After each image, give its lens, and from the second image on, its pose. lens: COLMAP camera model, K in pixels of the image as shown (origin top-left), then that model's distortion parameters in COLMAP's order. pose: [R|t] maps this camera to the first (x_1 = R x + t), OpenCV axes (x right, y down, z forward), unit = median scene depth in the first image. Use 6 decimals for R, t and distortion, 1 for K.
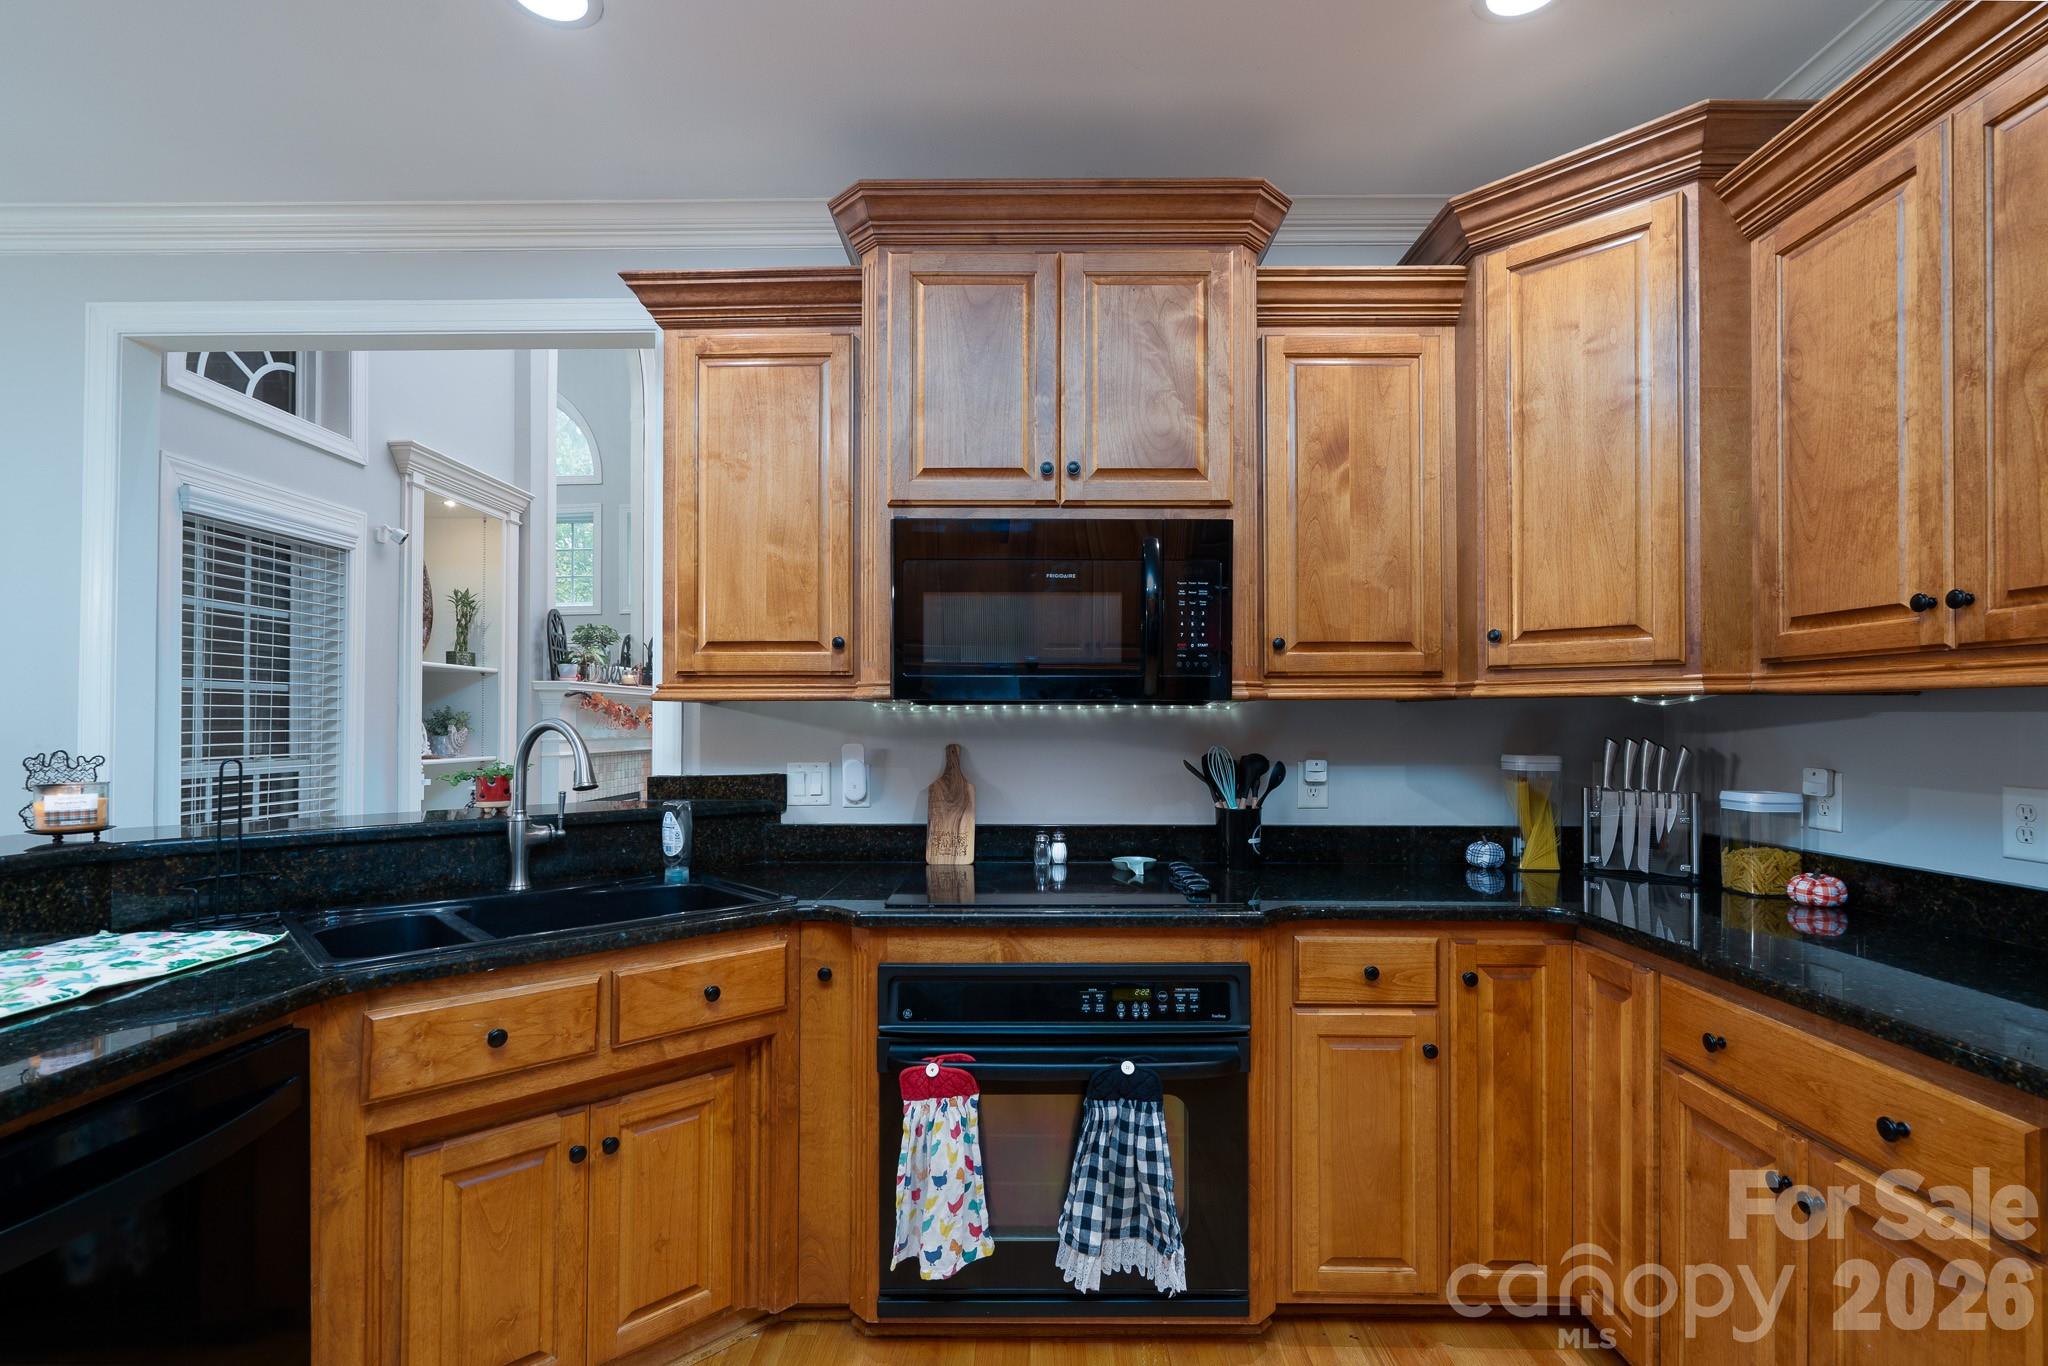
lens RADIAL K [[938.8, 0, 1027.5], [0, 938.8, 709.8], [0, 0, 1]] dist [-0.005080, 0.000790]
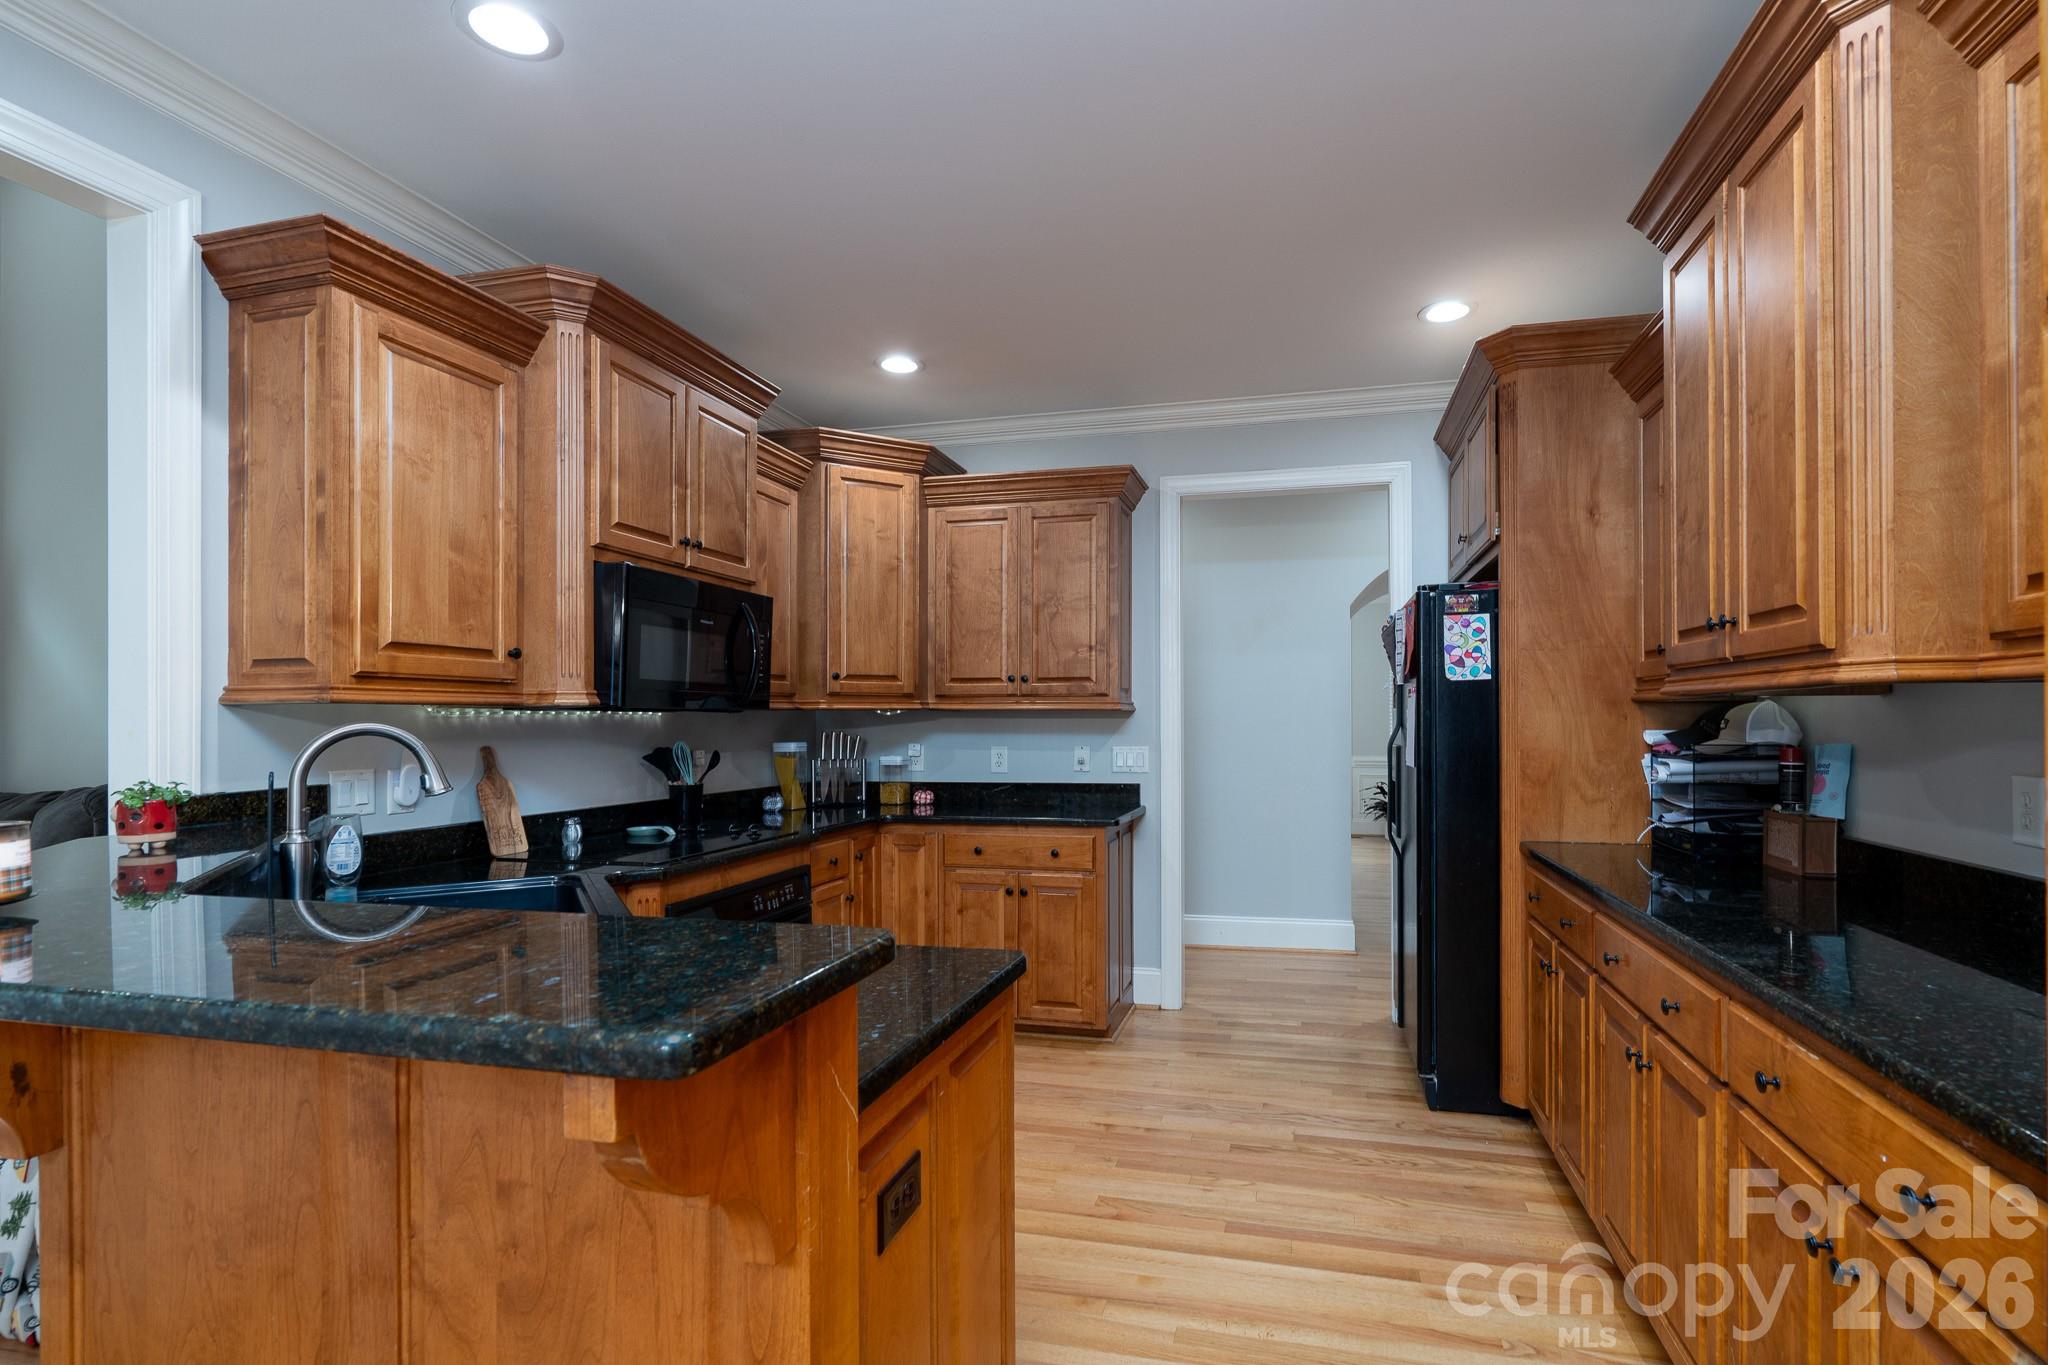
lens RADIAL K [[938.8, 0, 1070.6], [0, 938.8, 719.9], [0, 0, 1]] dist [-0.005080, 0.000790]
pose [[0.240003, -0.001067, 0.970772, -1.172635], [-0.007273, 0.999969, 0.002897, -0.001553], [-0.970745, -0.007755, 0.239988, 0.113652]]
